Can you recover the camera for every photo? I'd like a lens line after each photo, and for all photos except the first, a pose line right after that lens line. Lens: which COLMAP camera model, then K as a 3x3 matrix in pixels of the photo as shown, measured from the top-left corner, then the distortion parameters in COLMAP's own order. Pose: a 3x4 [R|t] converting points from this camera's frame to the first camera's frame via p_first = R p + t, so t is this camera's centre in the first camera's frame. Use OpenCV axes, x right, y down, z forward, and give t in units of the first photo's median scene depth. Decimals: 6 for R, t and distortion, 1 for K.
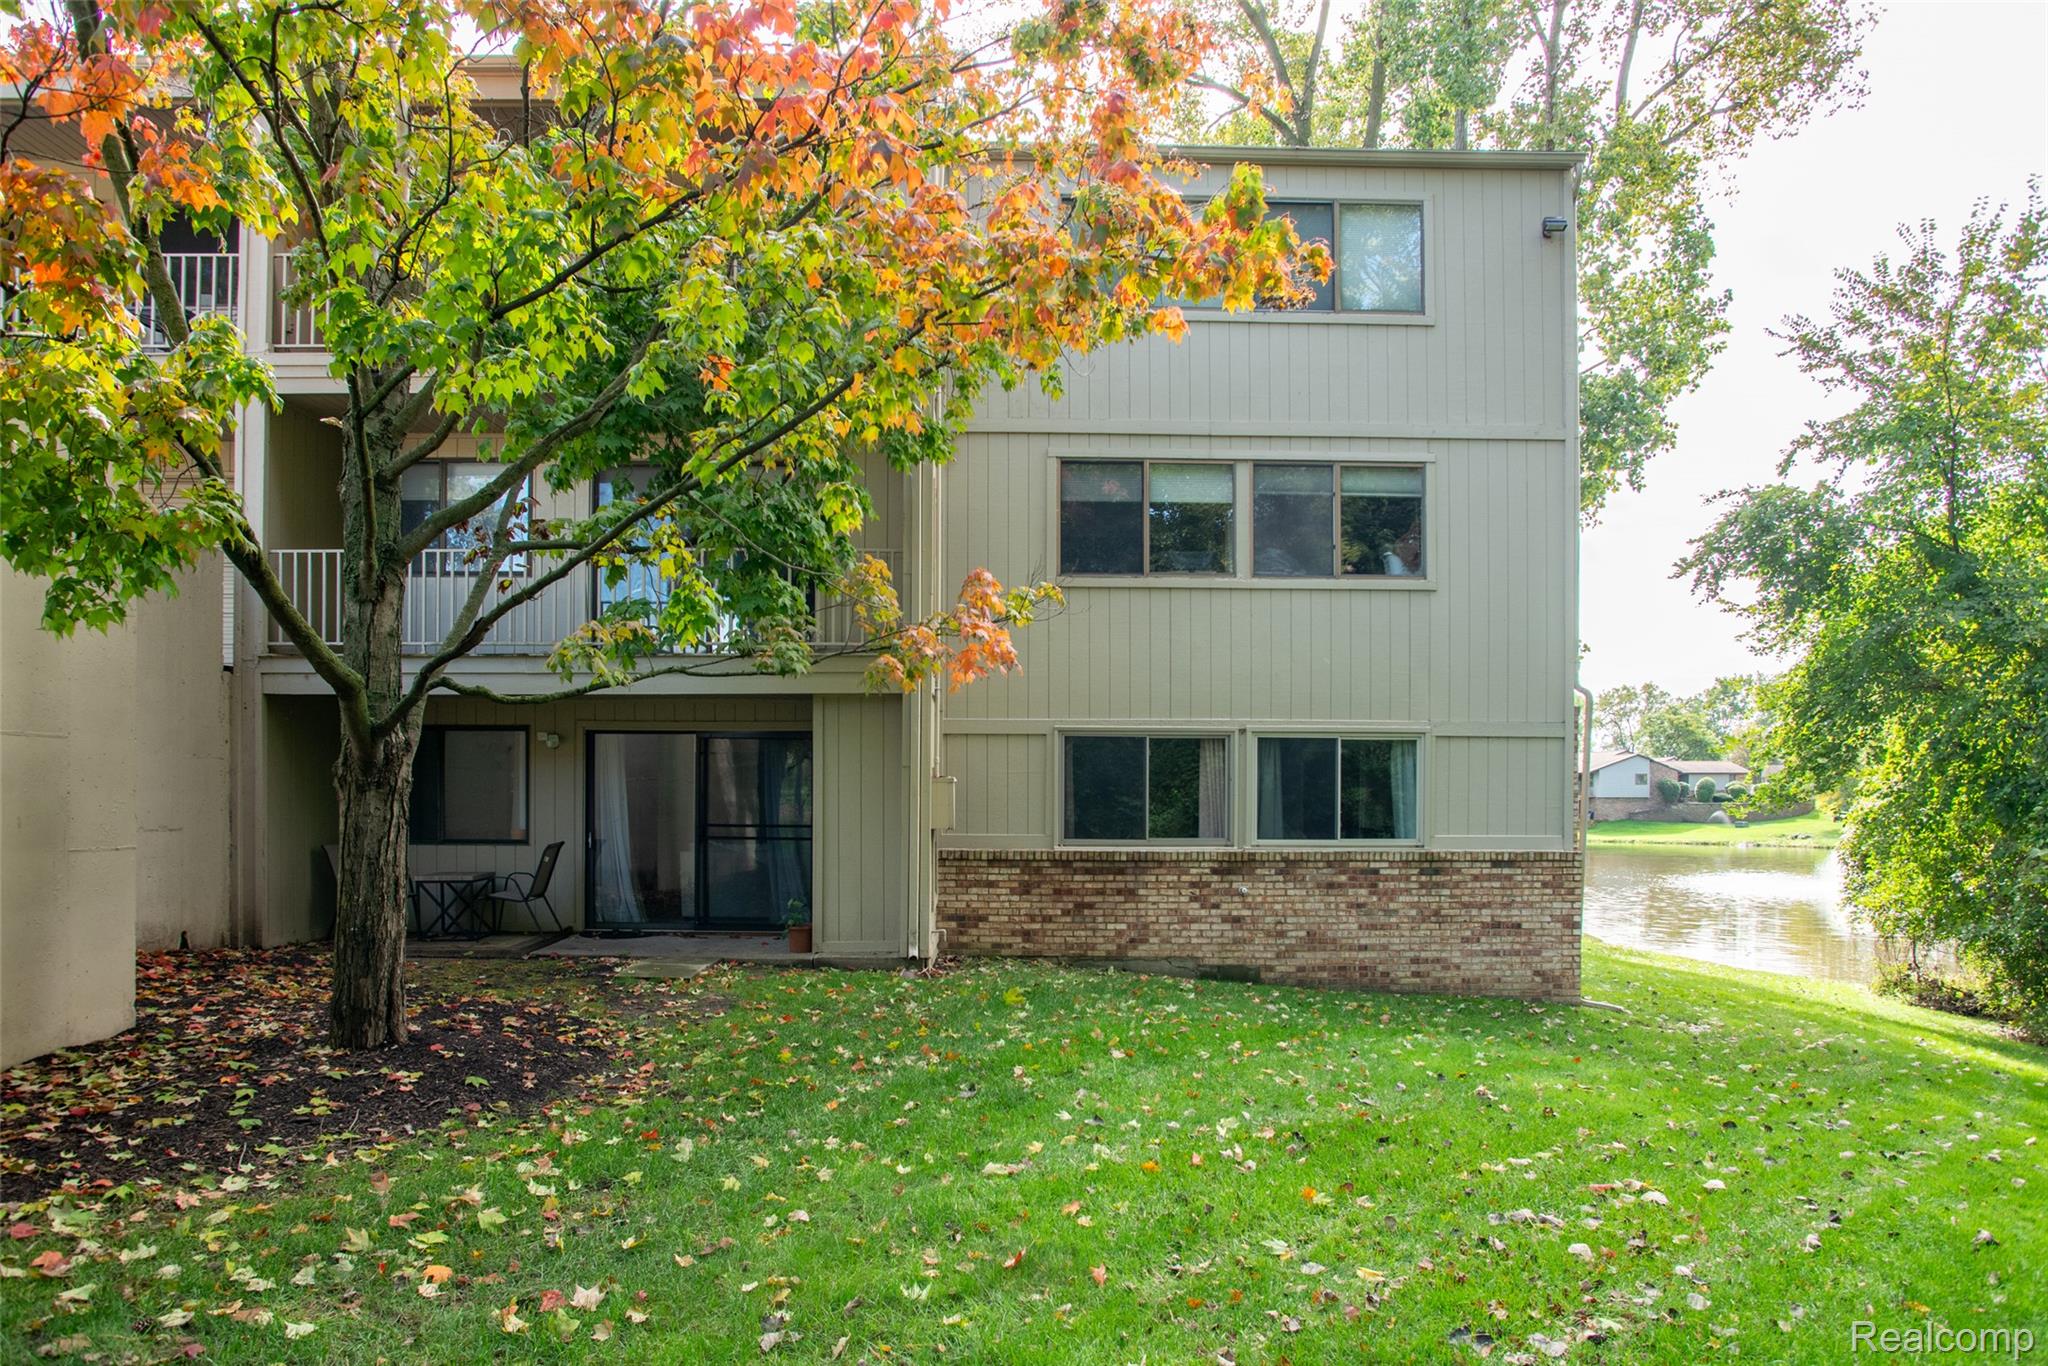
lens RADIAL K [[1216.5, 0, 1024.0], [0, 1216.5, 683.0], [0, 0, 1]] dist [-0.027413, 0.002432]
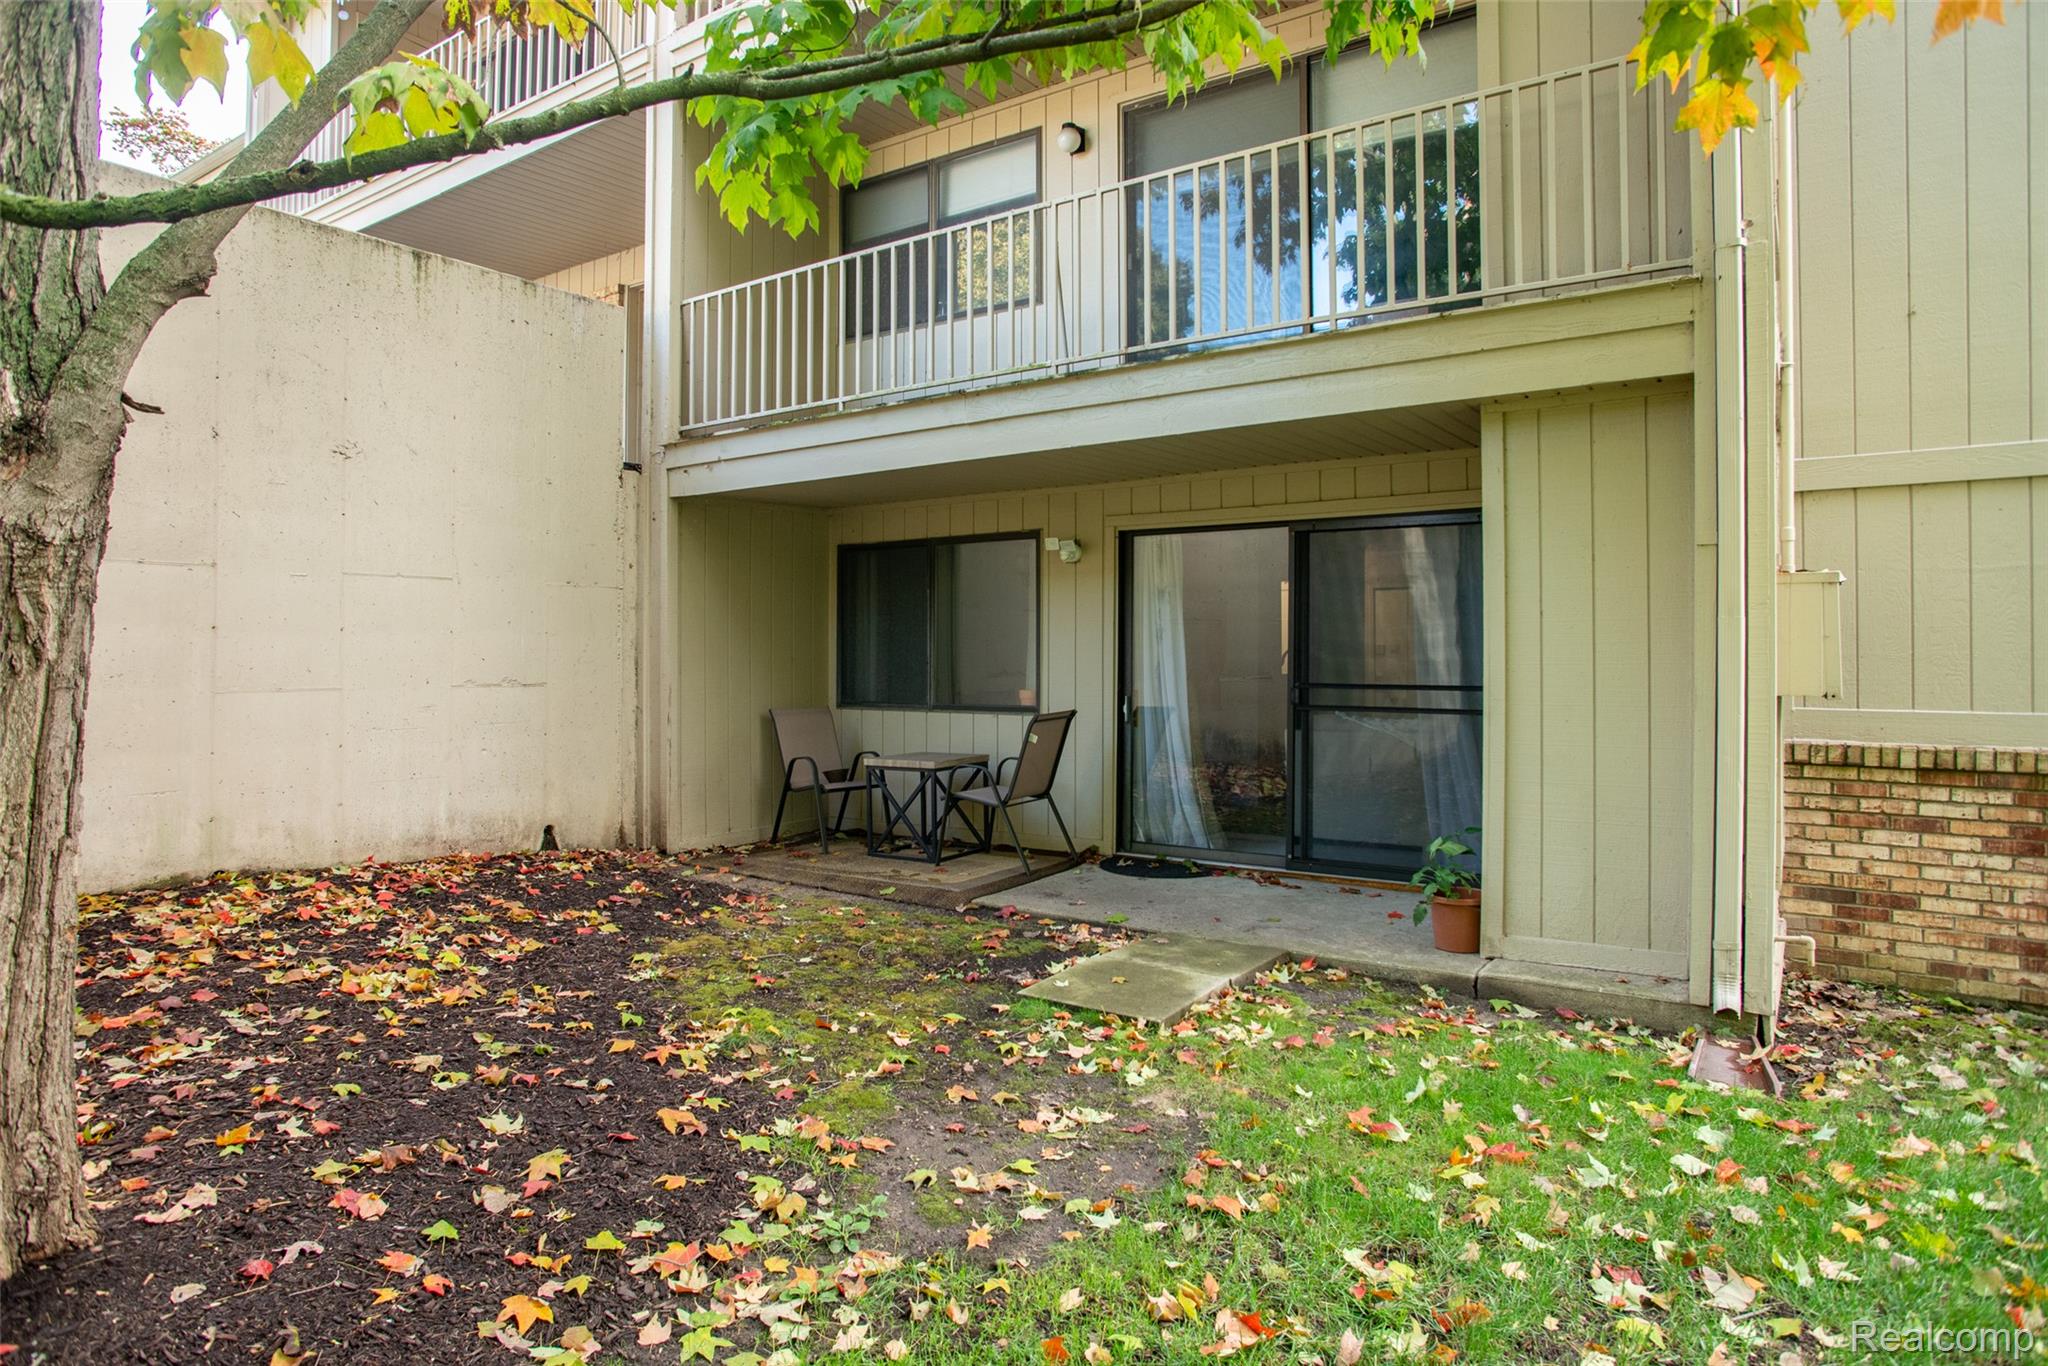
lens RADIAL K [[1216.5, 0, 1024.0], [0, 1216.5, 683.0], [0, 0, 1]] dist [-0.027413, 0.002432]
pose [[0.820425, 0.006781, -0.571714, -0.047385], [0.055901, 0.994188, 0.092012, 0.058162], [0.569015, -0.107448, 0.815277, 0.475258]]
